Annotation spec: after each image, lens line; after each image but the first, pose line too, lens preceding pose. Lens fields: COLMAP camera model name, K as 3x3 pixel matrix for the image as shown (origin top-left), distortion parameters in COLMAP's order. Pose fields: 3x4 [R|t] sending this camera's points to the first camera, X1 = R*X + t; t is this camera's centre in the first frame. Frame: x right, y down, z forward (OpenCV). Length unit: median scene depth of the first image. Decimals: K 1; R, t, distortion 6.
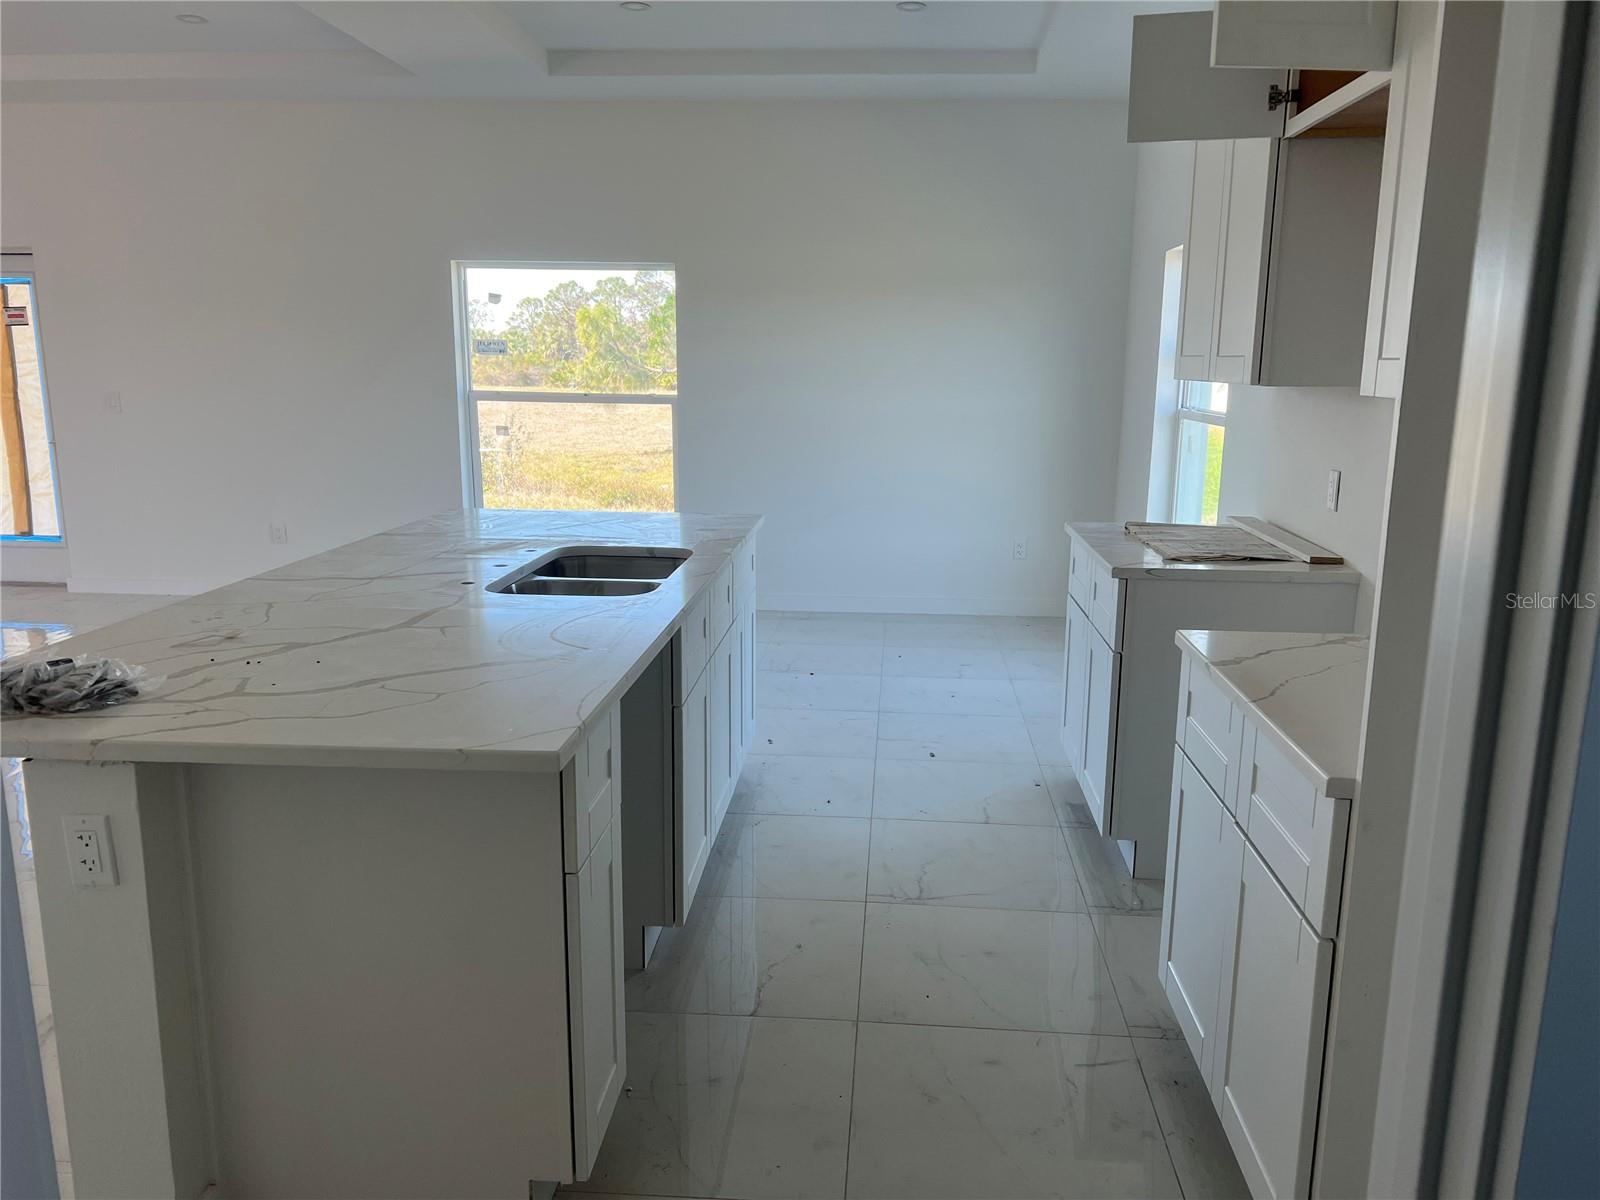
lens RADIAL K [[1206.5, 0, 793.1], [0, 1206.5, 611.8], [0, 0, 1]] dist [0.013435, 0.000192]
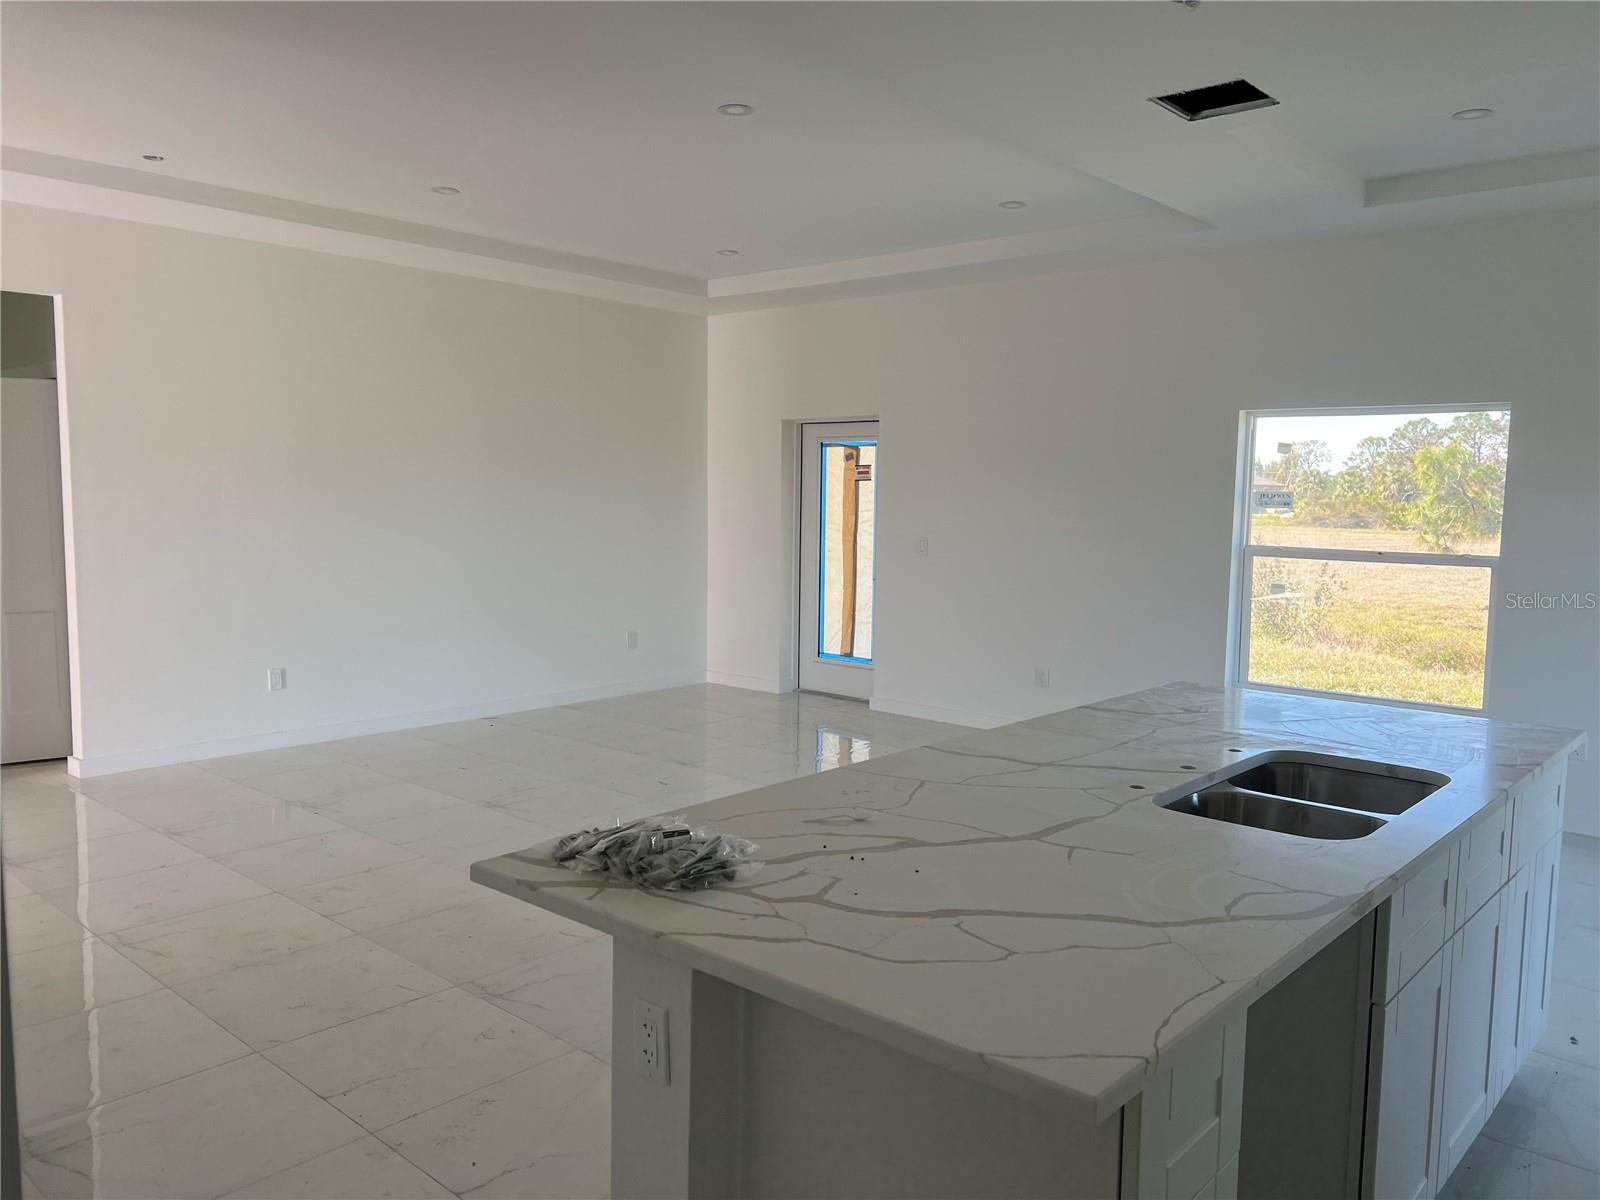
lens RADIAL K [[1206.5, 0, 793.1], [0, 1206.5, 611.8], [0, 0, 1]] dist [0.013435, 0.000192]
pose [[0.800187, 0.058171, -0.596923, 0.045755], [-0.127065, 0.989135, -0.073941, -0.058148], [0.586136, 0.135015, 0.798884, 0.168822]]
